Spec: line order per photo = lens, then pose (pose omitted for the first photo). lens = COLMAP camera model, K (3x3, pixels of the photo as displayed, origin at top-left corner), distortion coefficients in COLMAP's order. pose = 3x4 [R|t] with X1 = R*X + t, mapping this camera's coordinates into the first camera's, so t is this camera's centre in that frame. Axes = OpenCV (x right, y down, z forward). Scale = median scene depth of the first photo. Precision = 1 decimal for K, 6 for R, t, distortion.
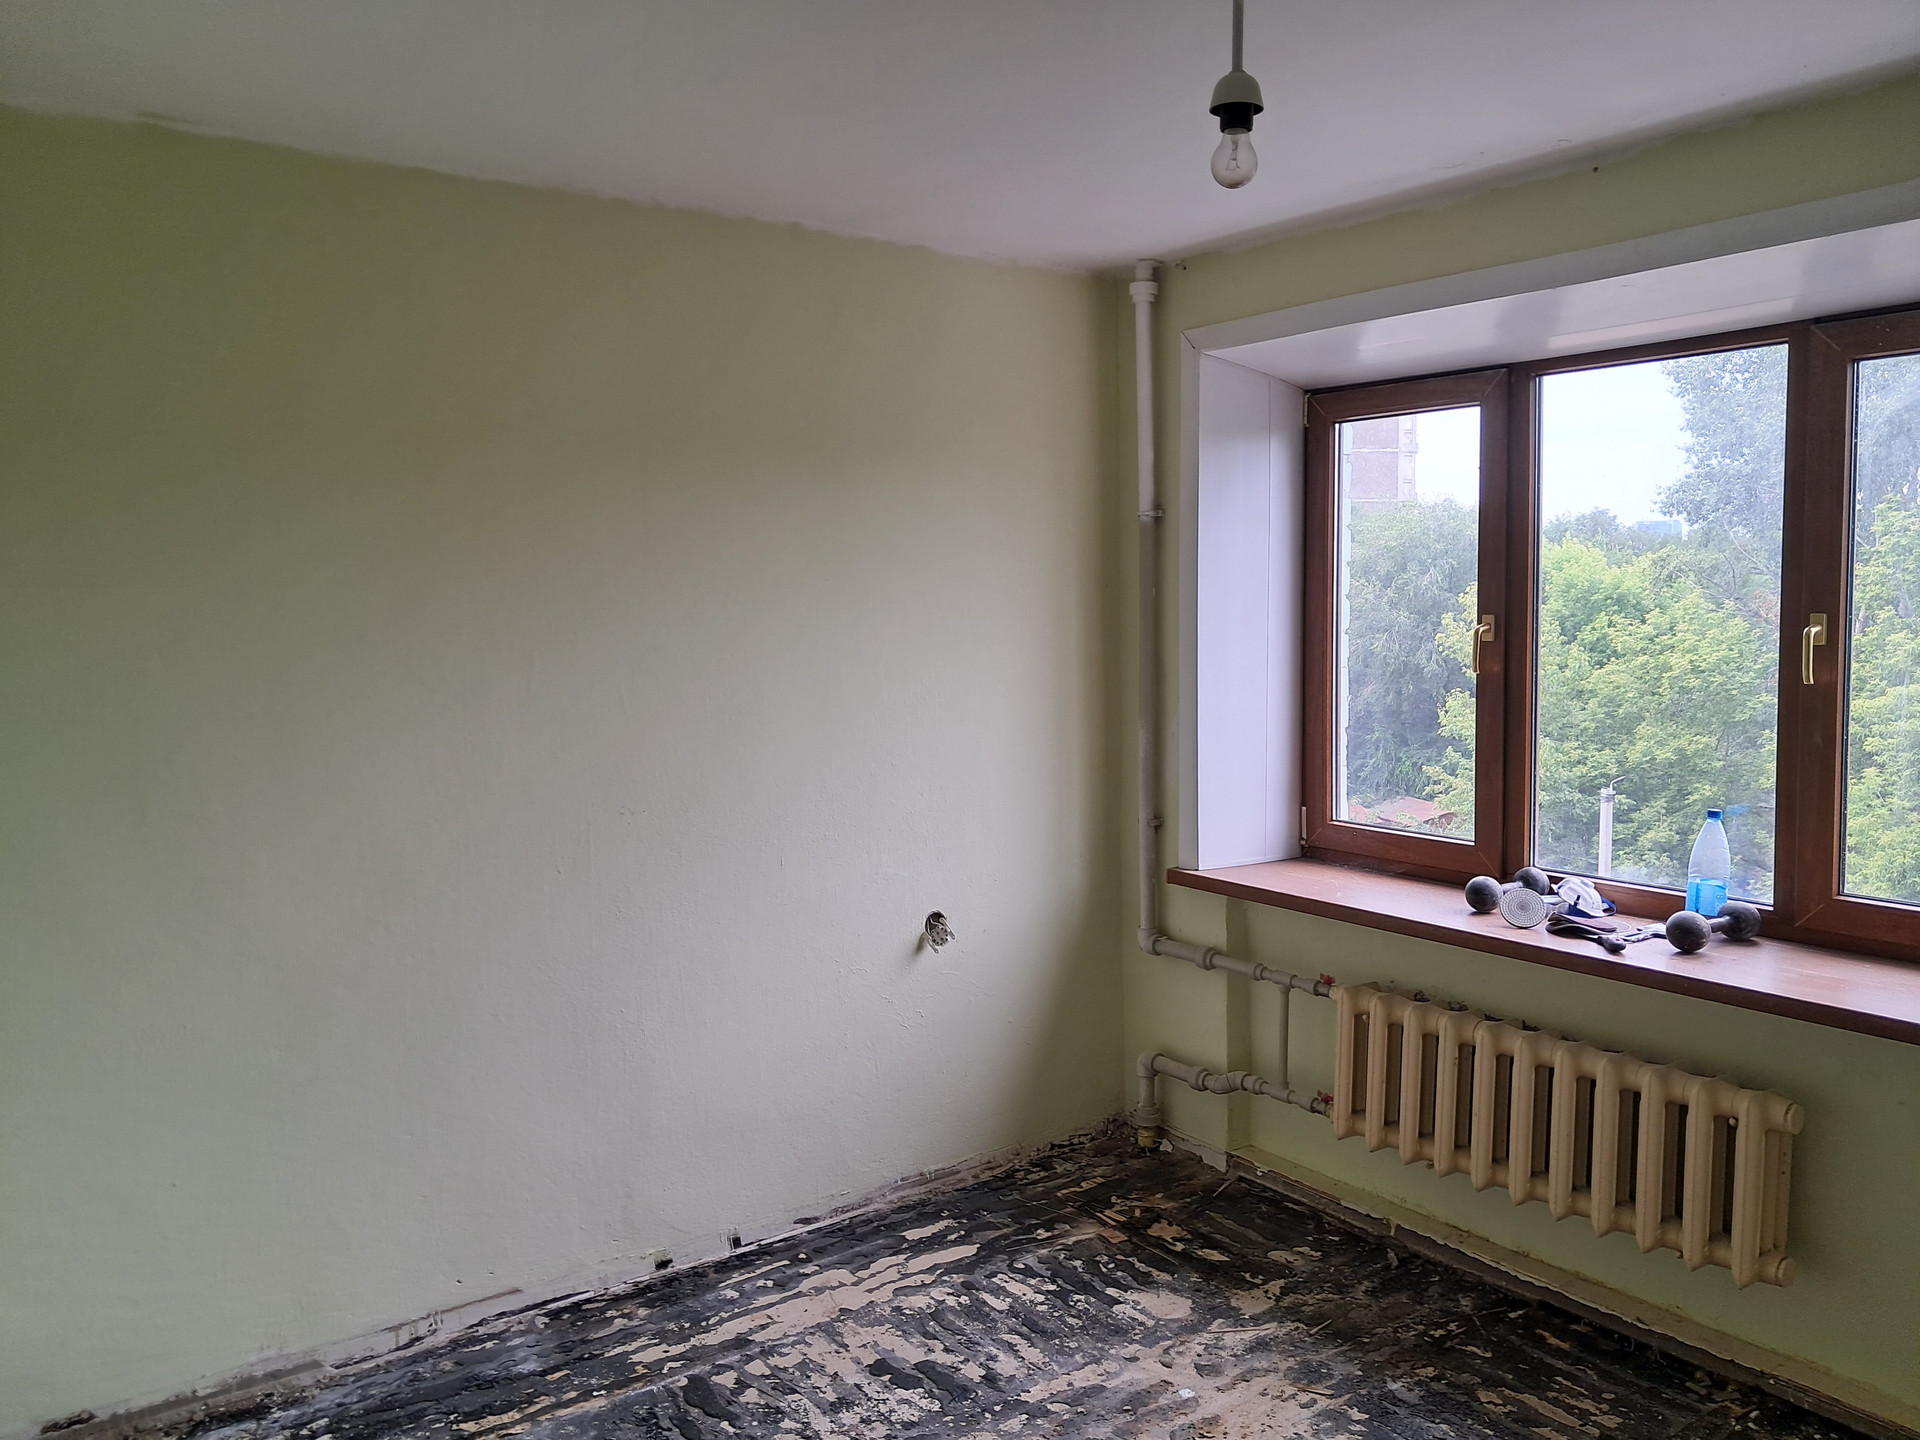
lens RADIAL K [[1509.5, 0, 960.0], [0, 1509.5, 720.0], [0, 0, 1]] dist [0.000006, 0.006673]
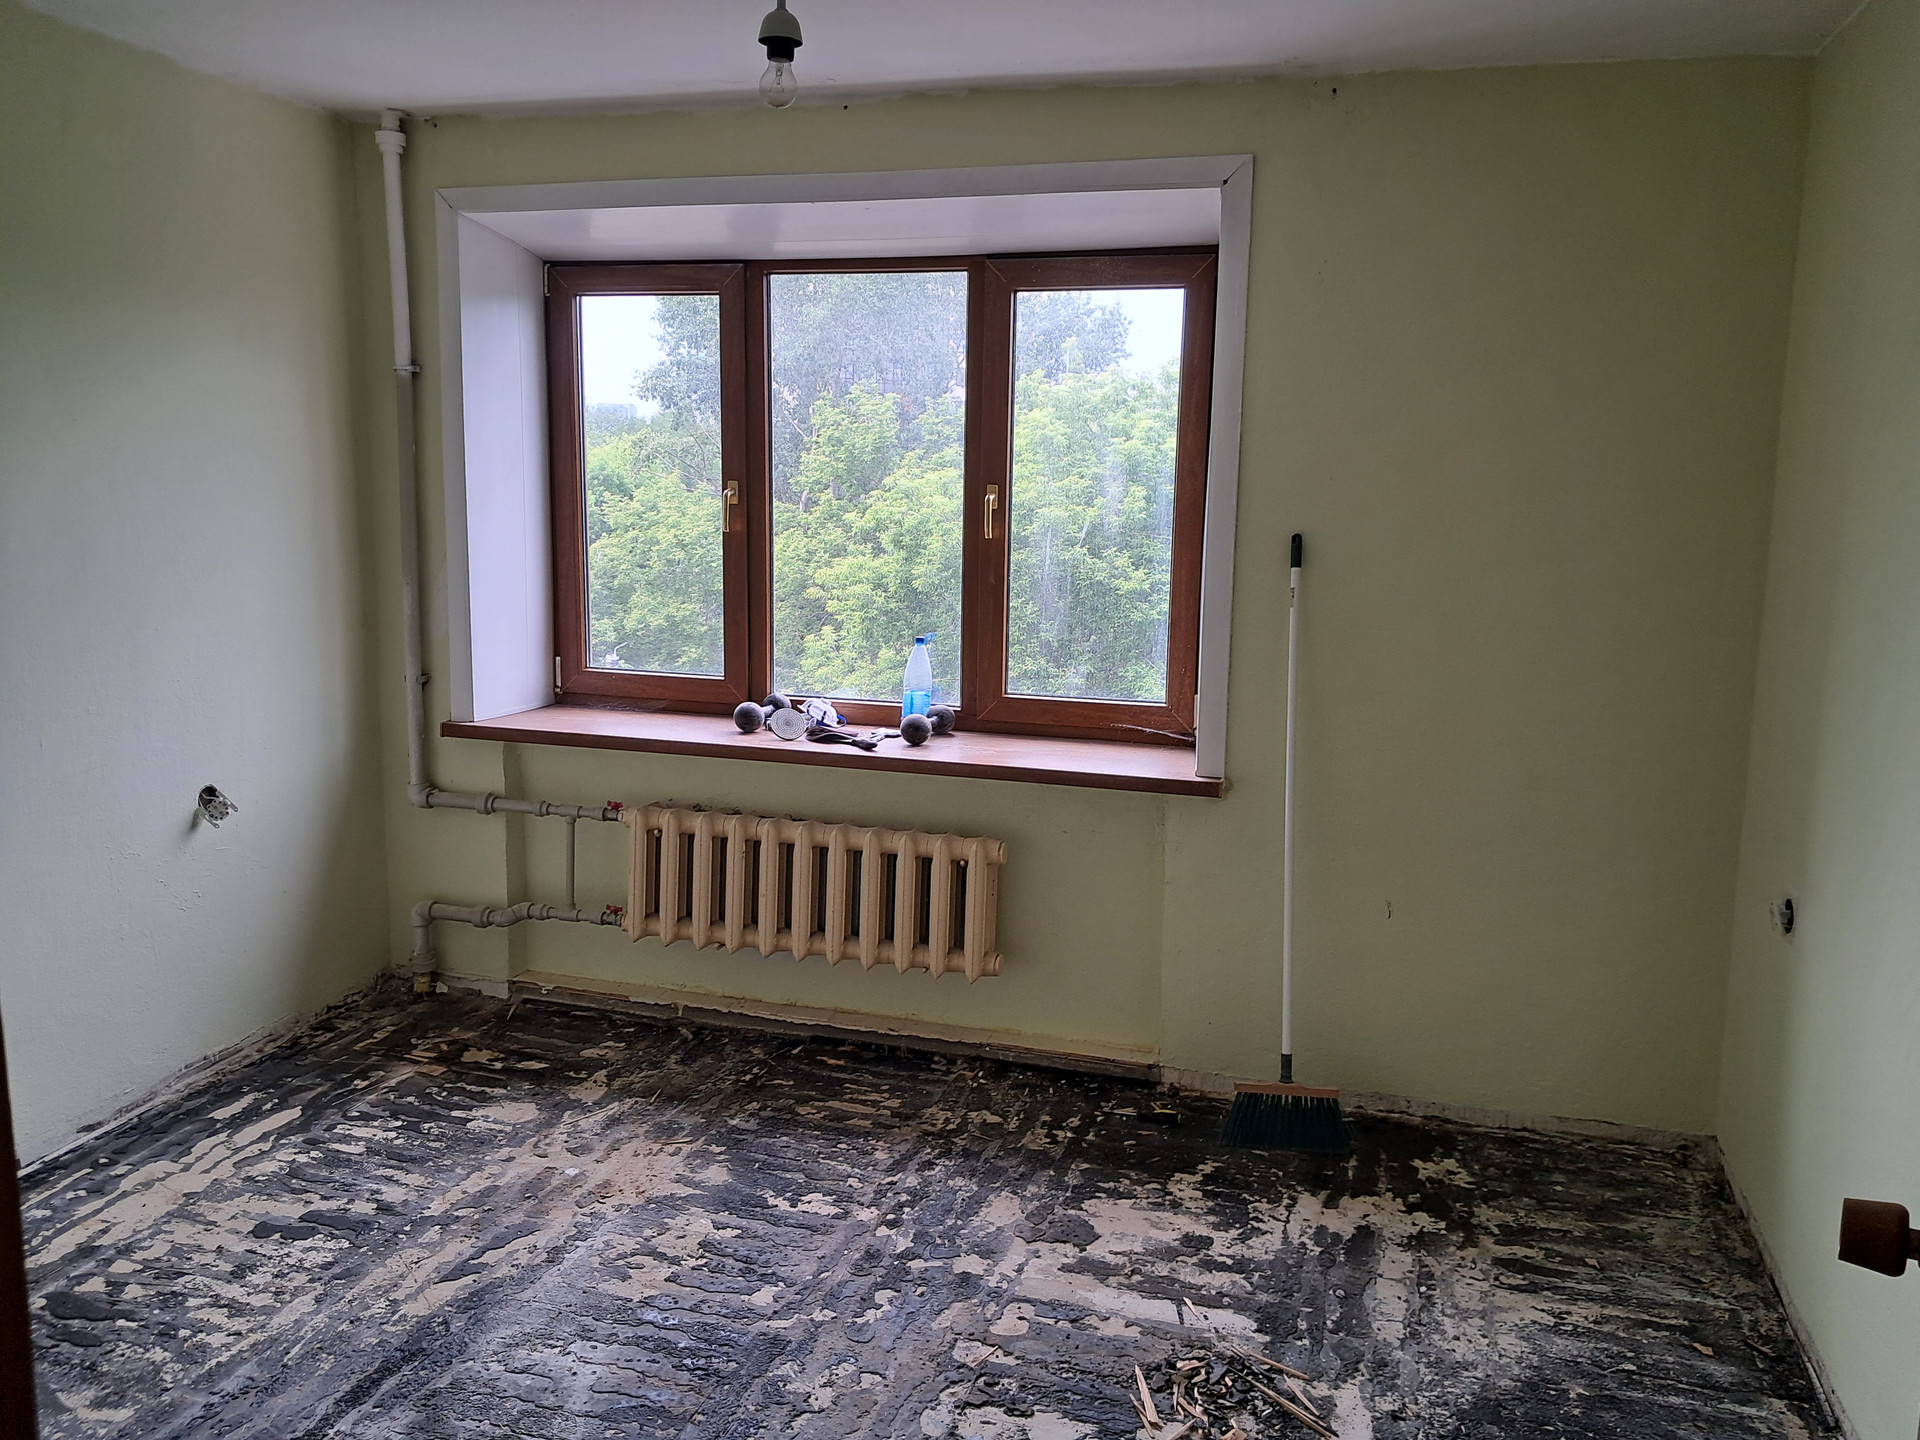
lens RADIAL K [[1509.5, 0, 960.0], [0, 1509.5, 720.0], [0, 0, 1]] dist [0.000006, 0.006673]
pose [[0.790343, -0.072104, 0.608406, -0.237230], [0.022807, 0.995825, 0.088392, 0.016926], [-0.612239, -0.055984, 0.788688, -0.035676]]
